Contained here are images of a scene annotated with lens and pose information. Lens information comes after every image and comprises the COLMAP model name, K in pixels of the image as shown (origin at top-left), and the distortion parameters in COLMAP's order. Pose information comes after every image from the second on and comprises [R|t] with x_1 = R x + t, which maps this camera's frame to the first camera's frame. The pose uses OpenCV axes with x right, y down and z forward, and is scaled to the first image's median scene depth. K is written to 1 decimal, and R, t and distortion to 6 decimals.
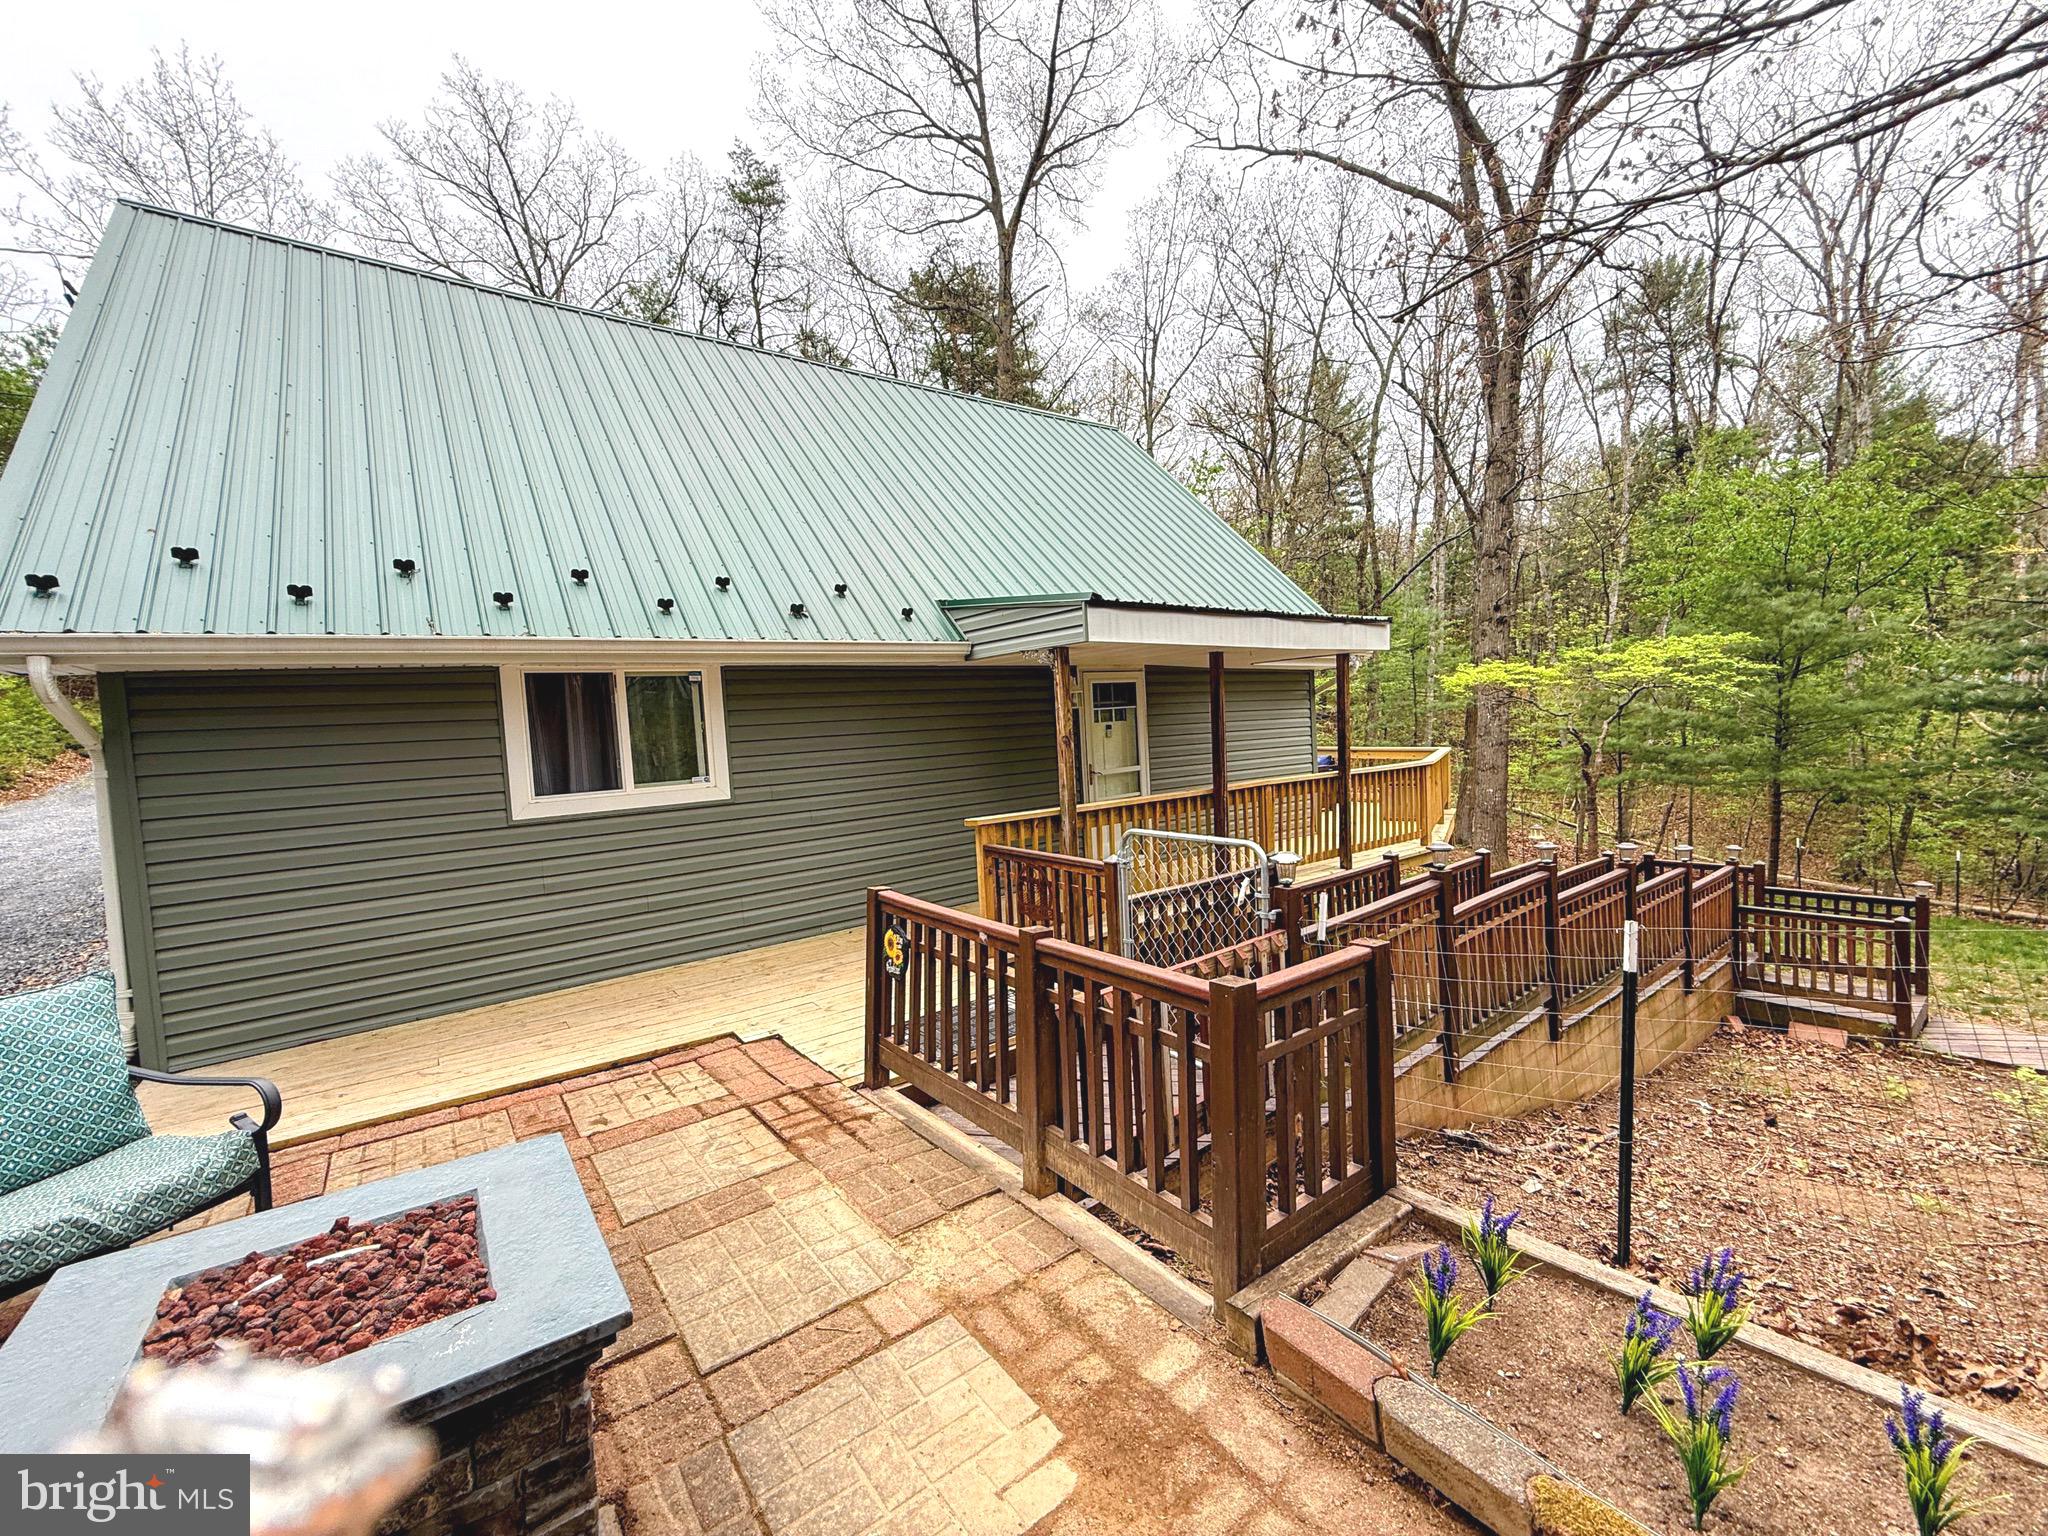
lens RADIAL K [[808.6, 0, 1013.3], [0, 808.6, 769.3], [0, 0, 1]] dist [-0.002484, -0.000391]
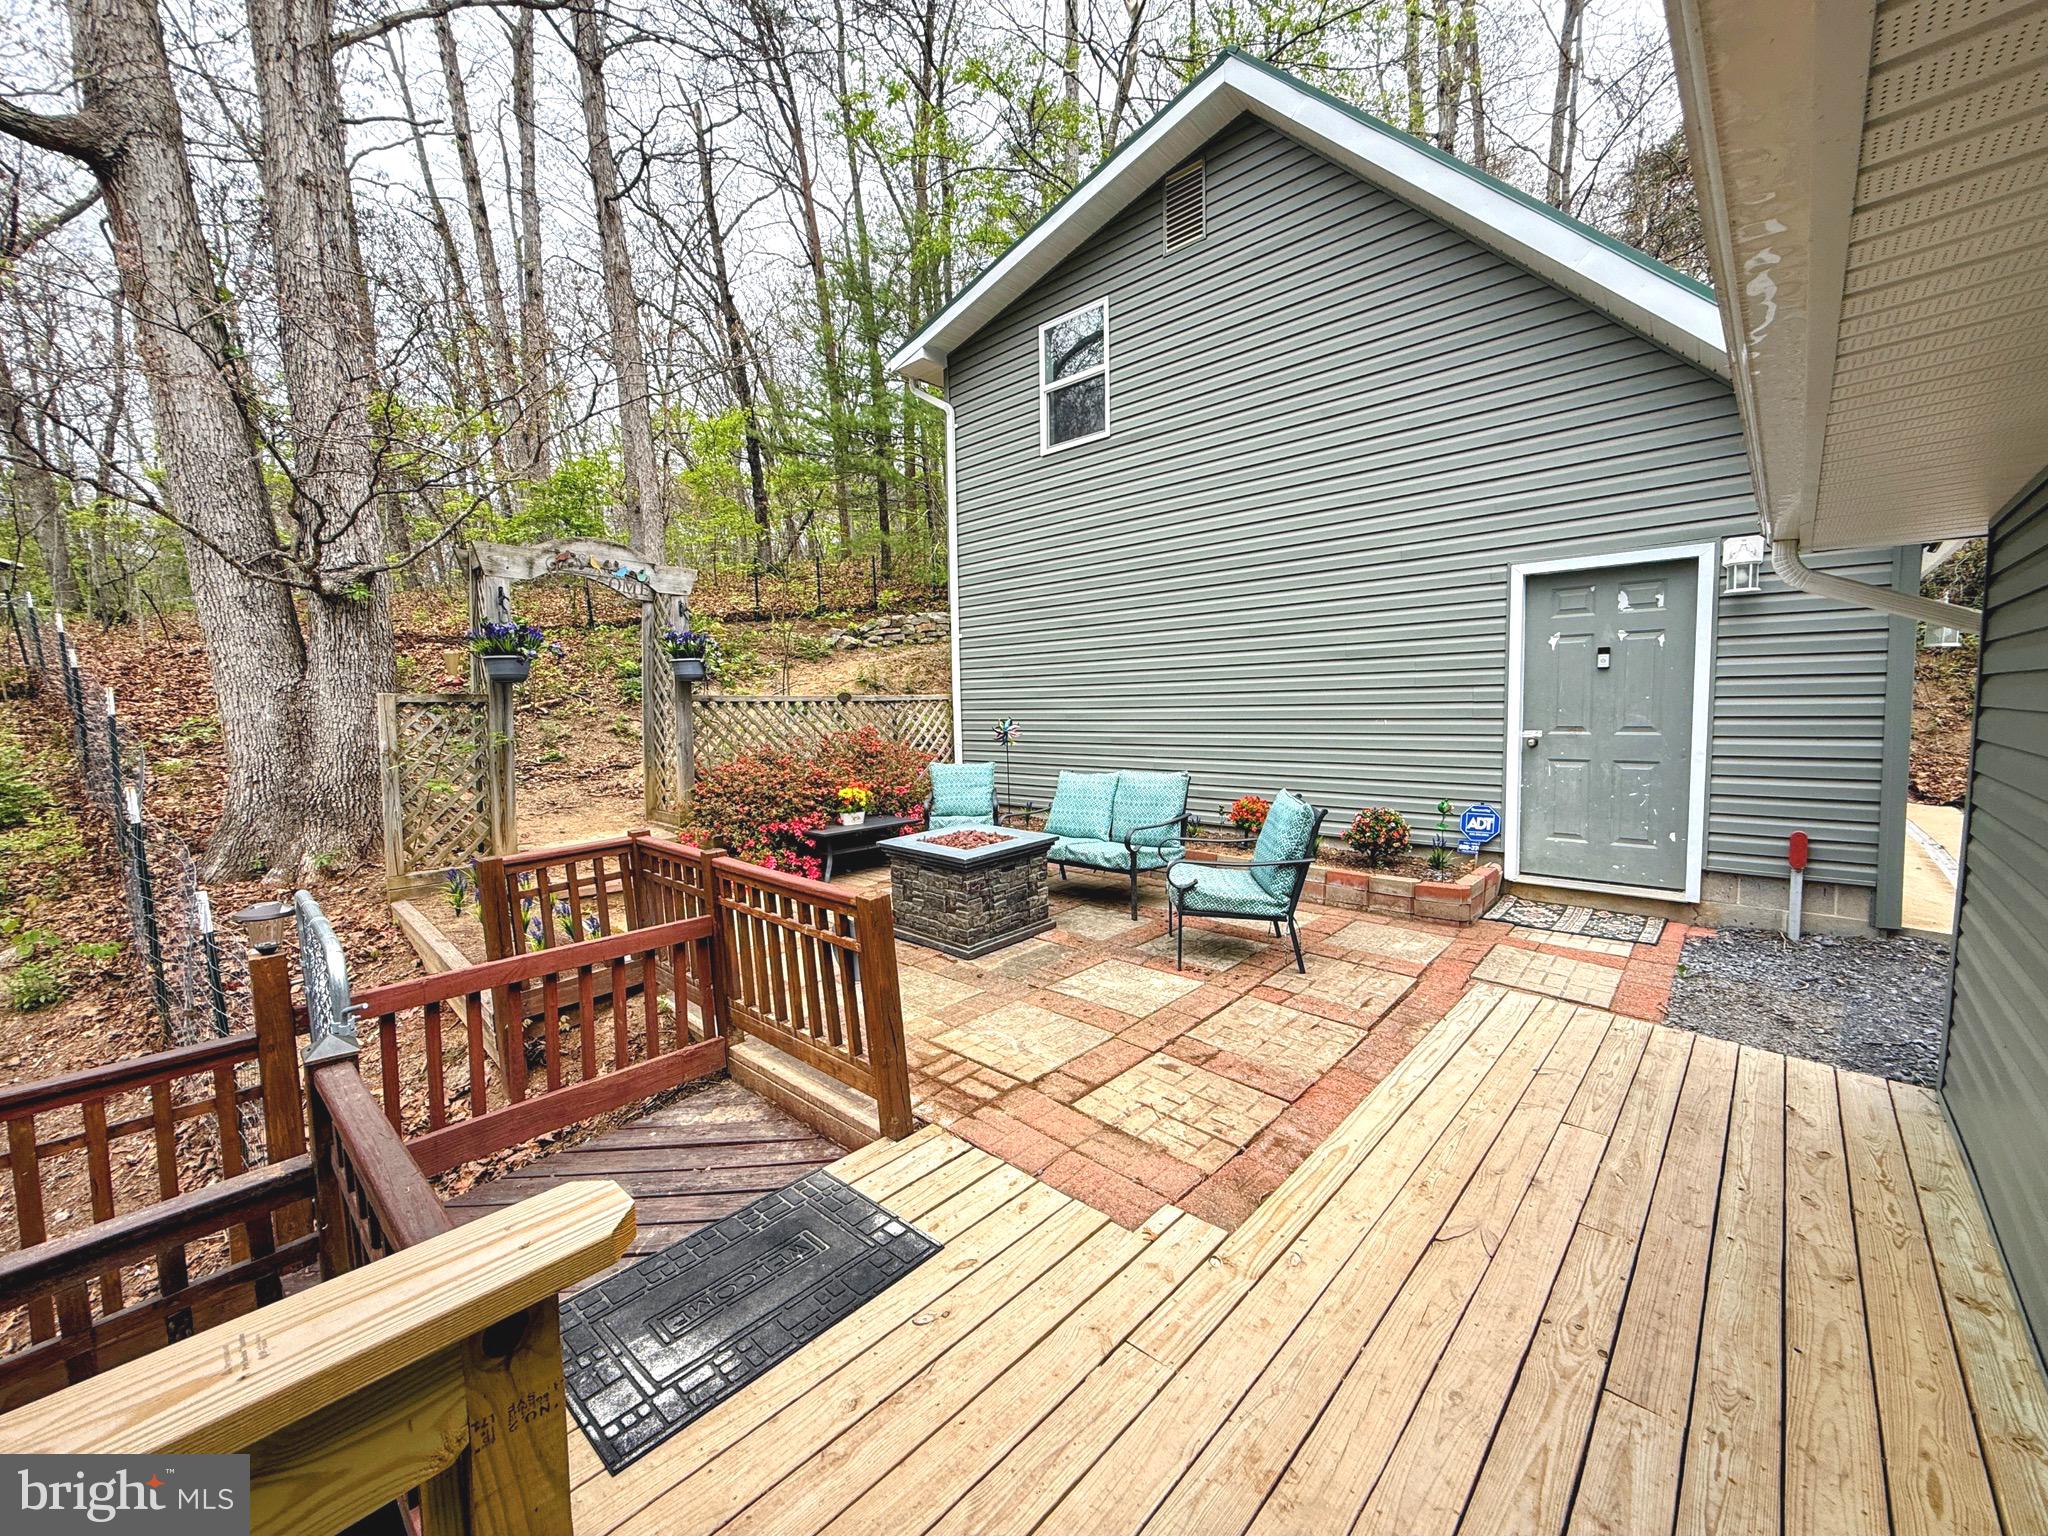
lens RADIAL K [[808.6, 0, 1013.3], [0, 808.6, 769.3], [0, 0, 1]] dist [-0.002484, -0.000391]
pose [[-0.981619, 0.088944, -0.168857, -0.120573], [0.063899, 0.986867, 0.148361, -0.048780], [0.179836, 0.134844, -0.974411, 1.171744]]
